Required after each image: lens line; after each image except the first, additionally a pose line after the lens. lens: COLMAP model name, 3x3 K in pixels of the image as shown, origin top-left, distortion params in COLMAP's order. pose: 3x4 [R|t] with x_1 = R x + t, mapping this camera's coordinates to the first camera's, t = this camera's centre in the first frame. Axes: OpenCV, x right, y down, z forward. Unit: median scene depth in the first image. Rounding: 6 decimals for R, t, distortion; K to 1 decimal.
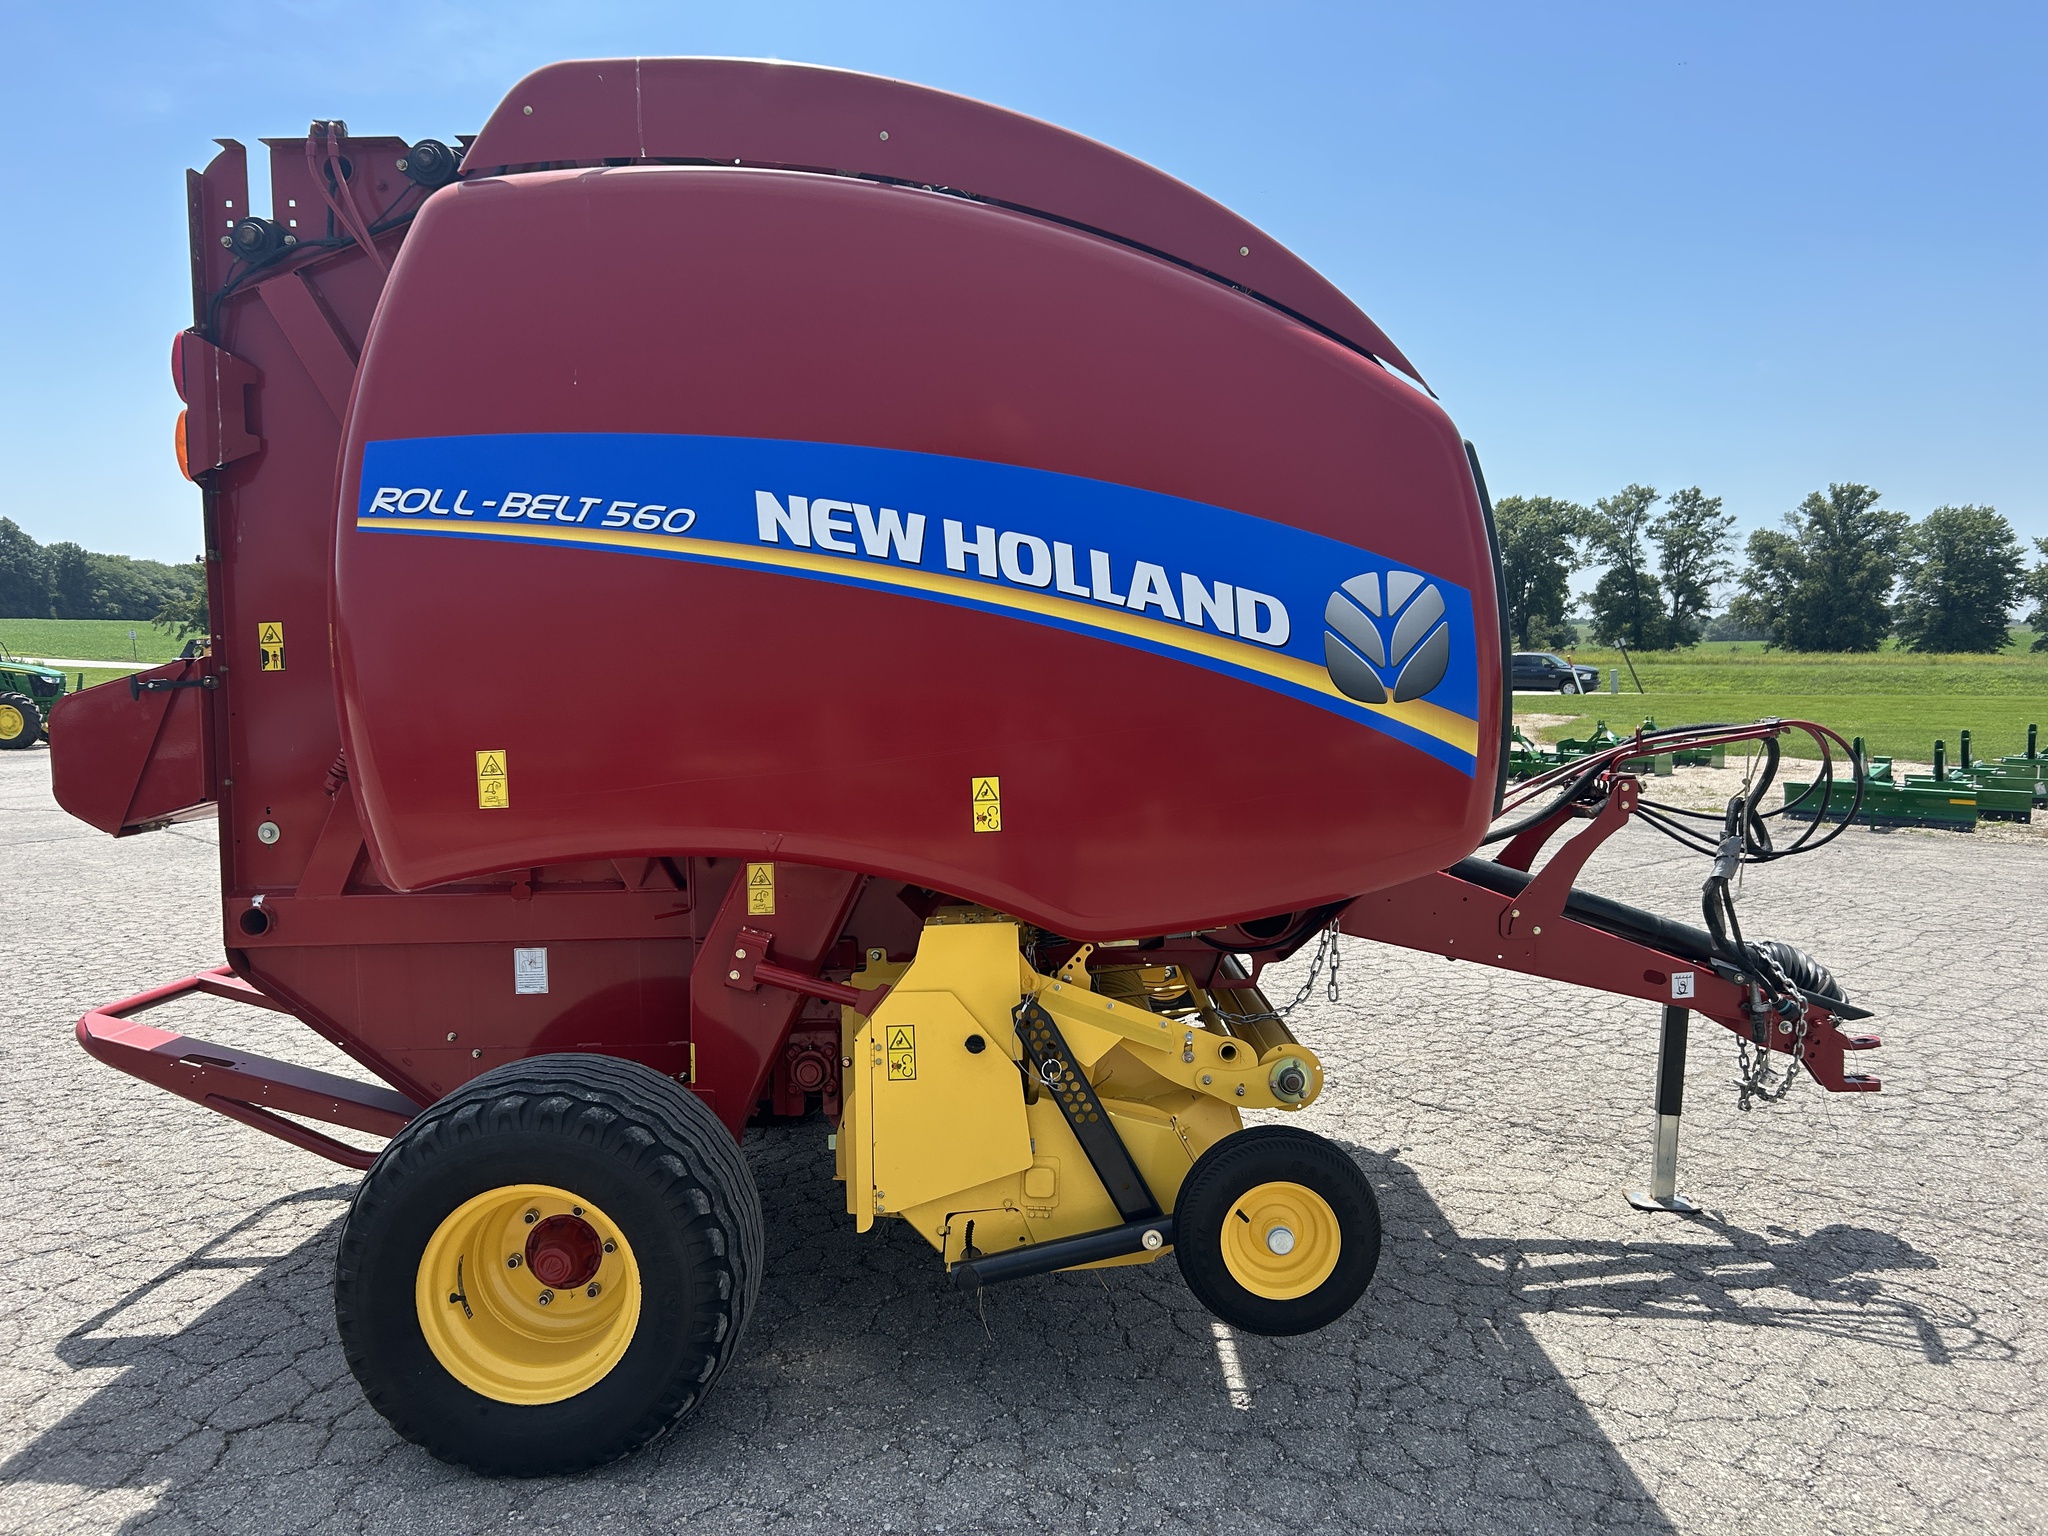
lens RADIAL K [[1546.0, 0, 1052.2], [0, 1546.0, 798.1], [0, 0, 1]] dist [0.059678, -0.070048]
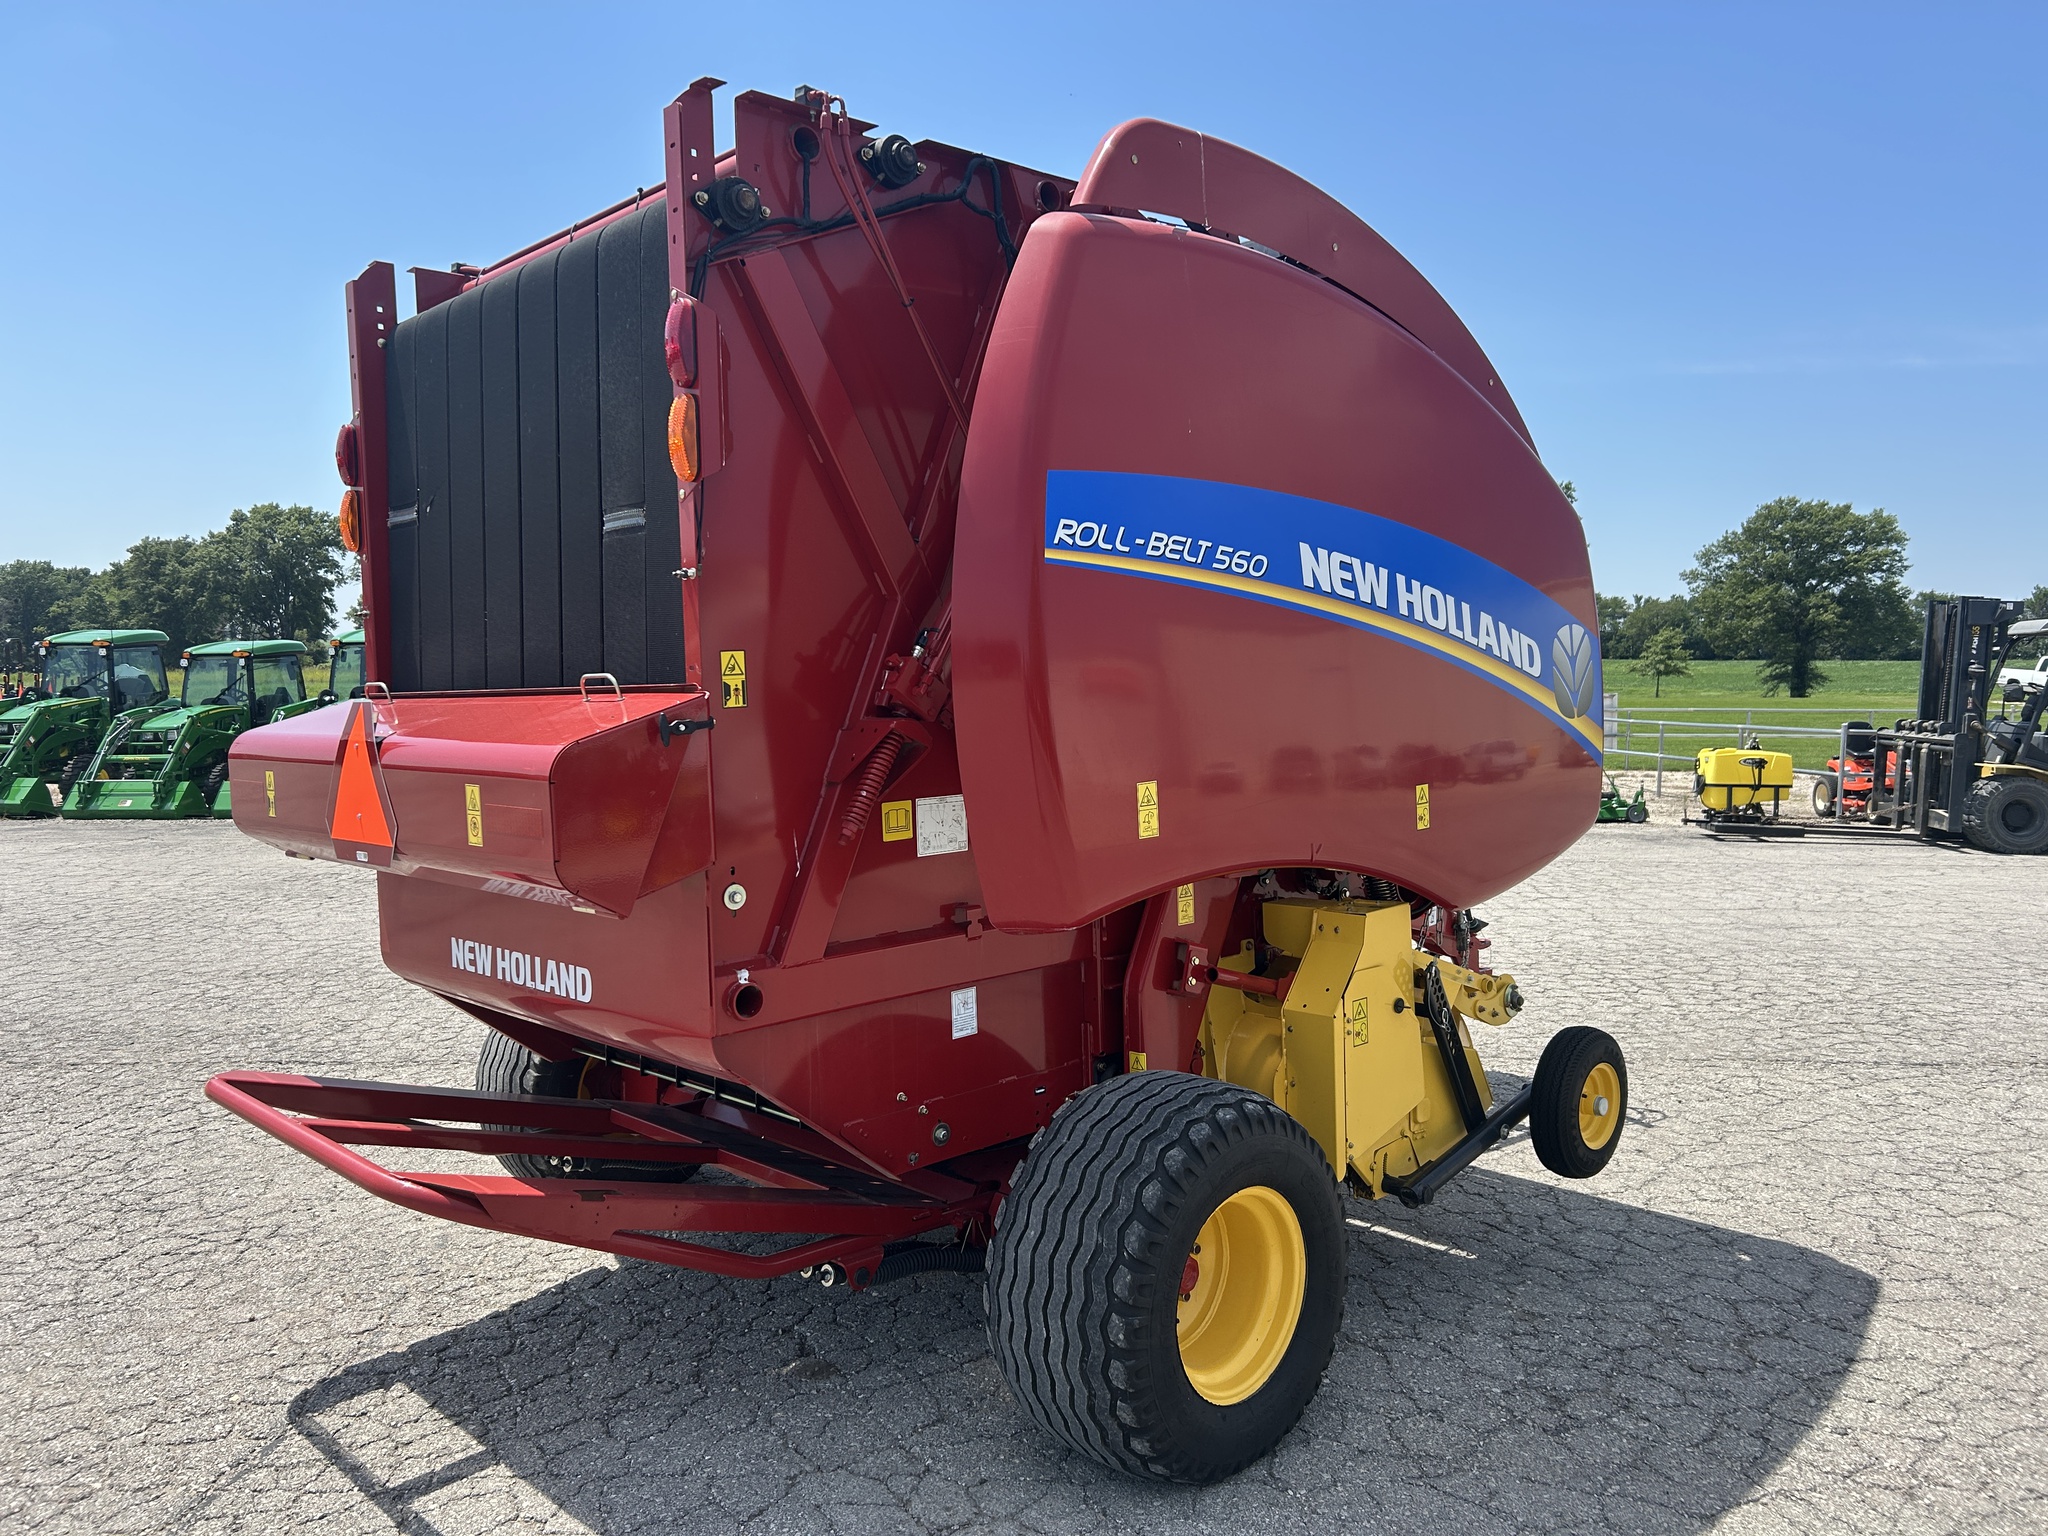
lens RADIAL K [[1546.0, 0, 1011.2], [0, 1546.0, 802.2], [0, 0, 1]] dist [0.059678, -0.070048]
pose [[0.734189, -0.056505, 0.676589, -1.120239], [0.061932, 0.997950, 0.016139, -0.039545], [-0.676114, 0.030053, 0.736184, 0.313196]]
